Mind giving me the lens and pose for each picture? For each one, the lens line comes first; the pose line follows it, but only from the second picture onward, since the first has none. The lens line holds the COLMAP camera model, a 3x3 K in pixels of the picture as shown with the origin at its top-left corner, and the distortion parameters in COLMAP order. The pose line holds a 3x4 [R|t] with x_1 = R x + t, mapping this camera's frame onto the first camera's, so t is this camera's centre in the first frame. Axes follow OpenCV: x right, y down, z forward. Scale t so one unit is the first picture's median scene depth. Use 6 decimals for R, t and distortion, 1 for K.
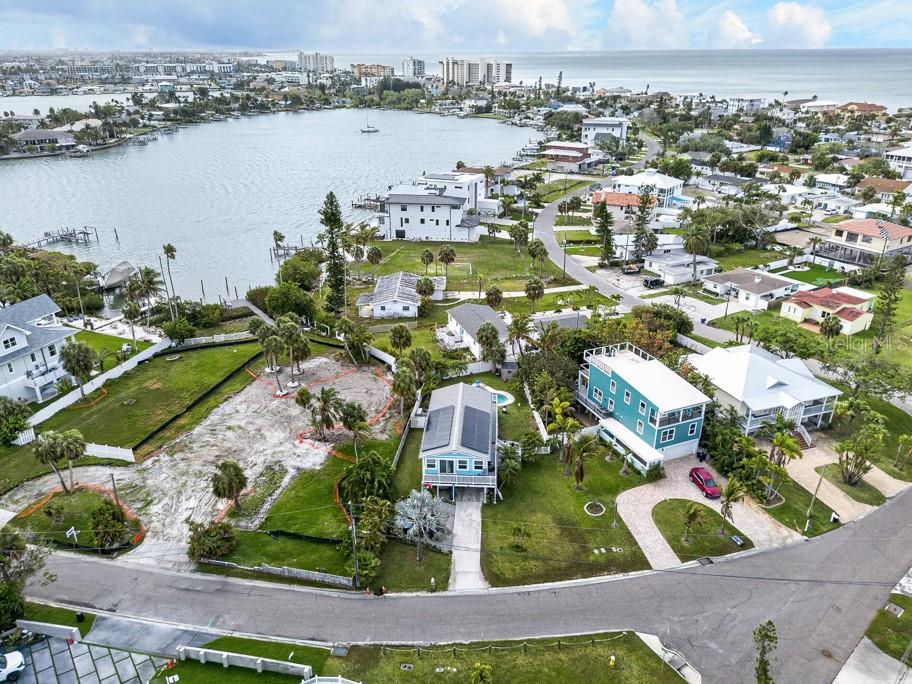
lens RADIAL K [[650.7, 0, 456.0], [0, 650.7, 342.0], [0, 0, 1]] dist [0.074252, -0.075433]
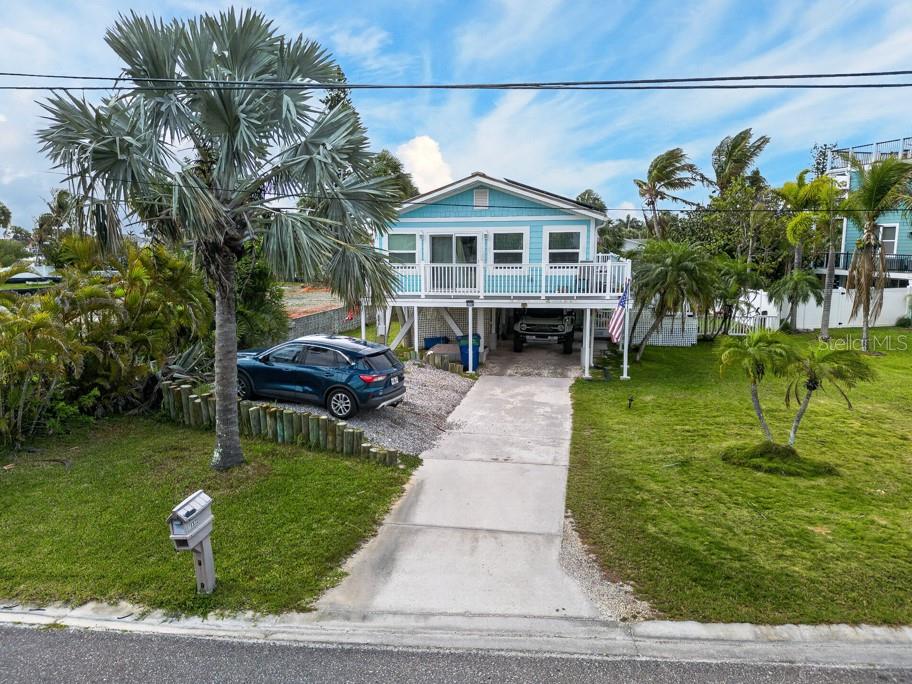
lens RADIAL K [[650.7, 0, 456.0], [0, 650.7, 342.0], [0, 0, 1]] dist [0.074252, -0.075433]
pose [[0.990772, 0.021743, -0.133782, 0.022980], [-0.055296, 0.966012, -0.252514, 0.259233], [0.123744, 0.257581, 0.958300, 0.627055]]
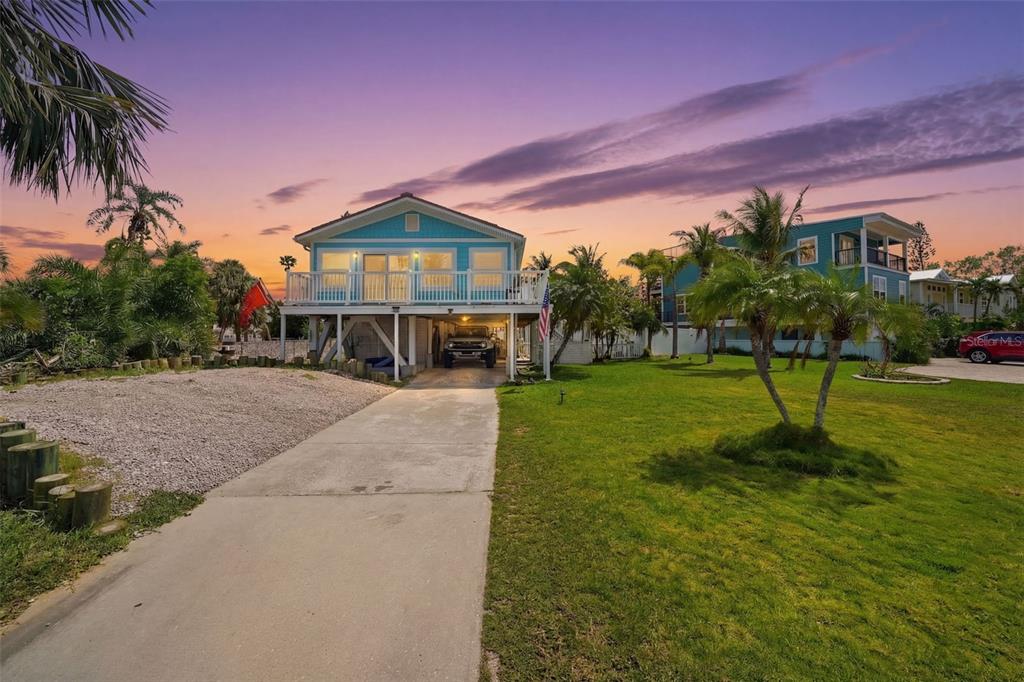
lens RADIAL K [[364.1, 0, 512.5], [0, 364.1, 336.3], [0, 0, 1]] dist [-0.015536, -0.000112]
pose [[0.996985, 0.001295, 0.077582, 0.027873], [0.029707, 0.917311, -0.397063, 0.247791], [-0.071681, 0.398170, 0.914507, 0.730731]]
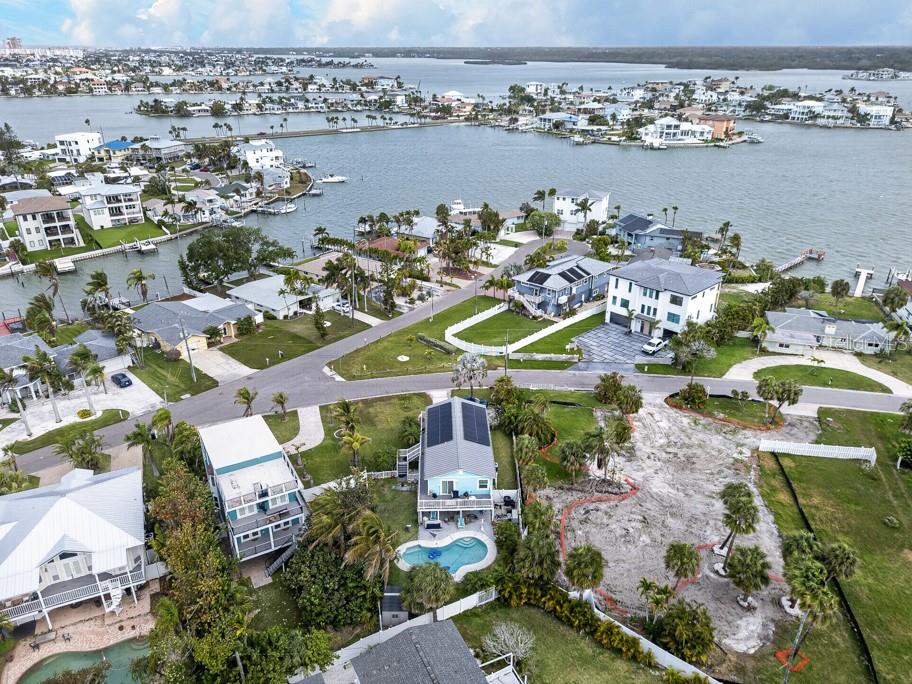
lens RADIAL K [[654.2, 0, 456.4], [0, 654.2, 336.4], [0, 0, 1]] dist [0.075137, -0.078829]
pose [[-0.995158, 0.043296, -0.088242, 0.082455], [-0.036766, 0.668623, 0.742692, -0.674620], [0.091156, 0.742340, -0.663793, 1.438385]]
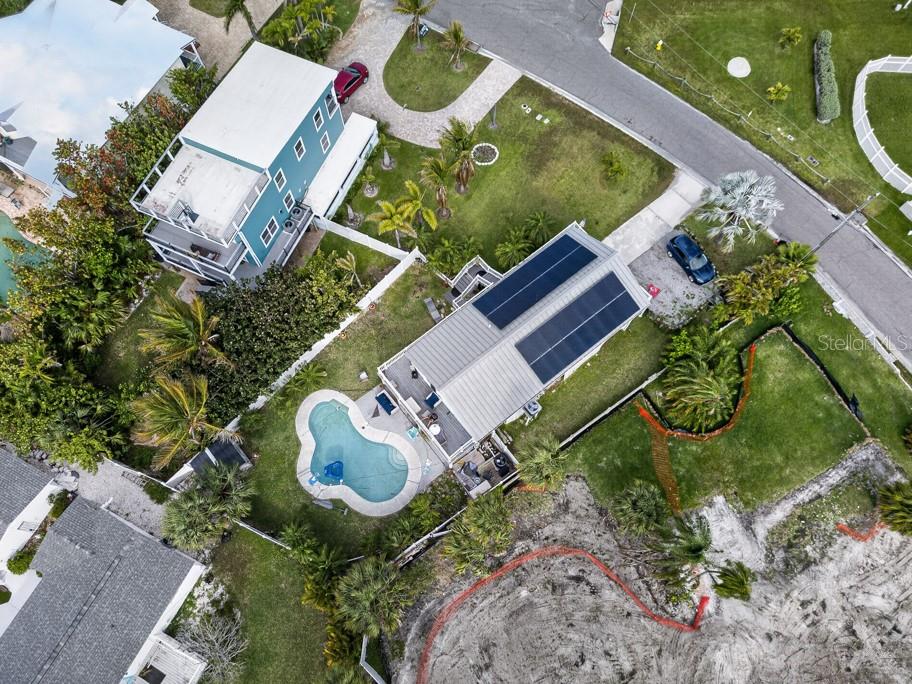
lens RADIAL K [[650.7, 0, 456.0], [0, 650.7, 342.0], [0, 0, 1]] dist [0.074252, -0.075433]
pose [[-0.677801, -0.682427, 0.273641, -0.108428], [0.310527, 0.071654, 0.947860, -0.398296], [-0.666452, 0.727434, 0.163345, 0.889450]]
